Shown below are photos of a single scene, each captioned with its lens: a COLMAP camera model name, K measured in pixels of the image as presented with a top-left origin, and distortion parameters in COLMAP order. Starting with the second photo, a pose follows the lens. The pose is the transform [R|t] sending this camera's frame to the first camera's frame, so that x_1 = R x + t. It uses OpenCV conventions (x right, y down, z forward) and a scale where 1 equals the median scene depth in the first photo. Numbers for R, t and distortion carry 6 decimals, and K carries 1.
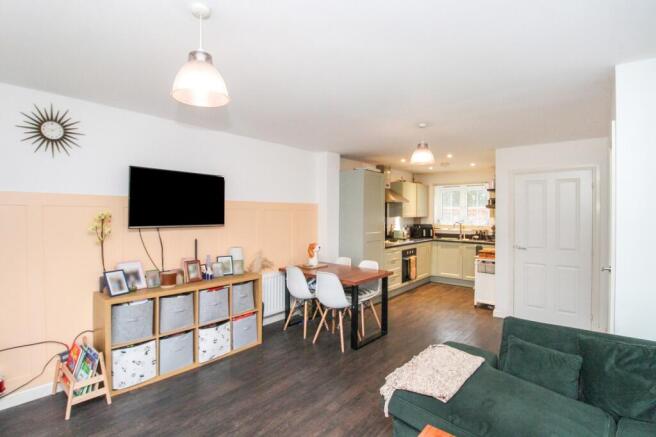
lens RADIAL K [[313.7, 0, 325.2], [0, 313.7, 217.8], [0, 0, 1]] dist [-0.000671, -0.000052]
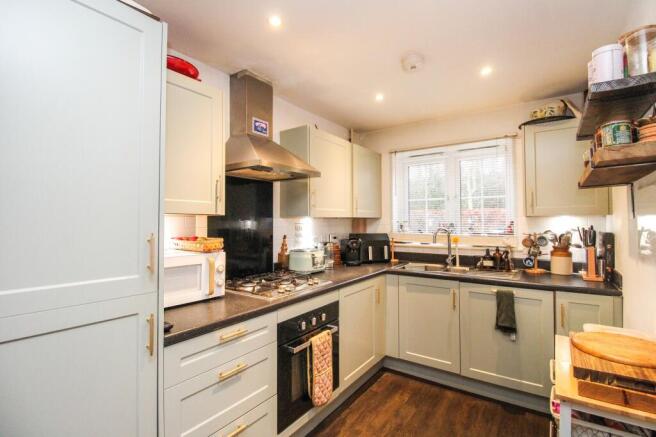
lens RADIAL K [[313.7, 0, 331.7], [0, 313.7, 217.8], [0, 0, 1]] dist [-0.000671, -0.000052]
pose [[0.993969, -0.004233, 0.109580, 0.222072], [0.006813, 0.999708, -0.023176, 0.008334], [-0.109450, 0.023783, 0.993708, 0.585938]]
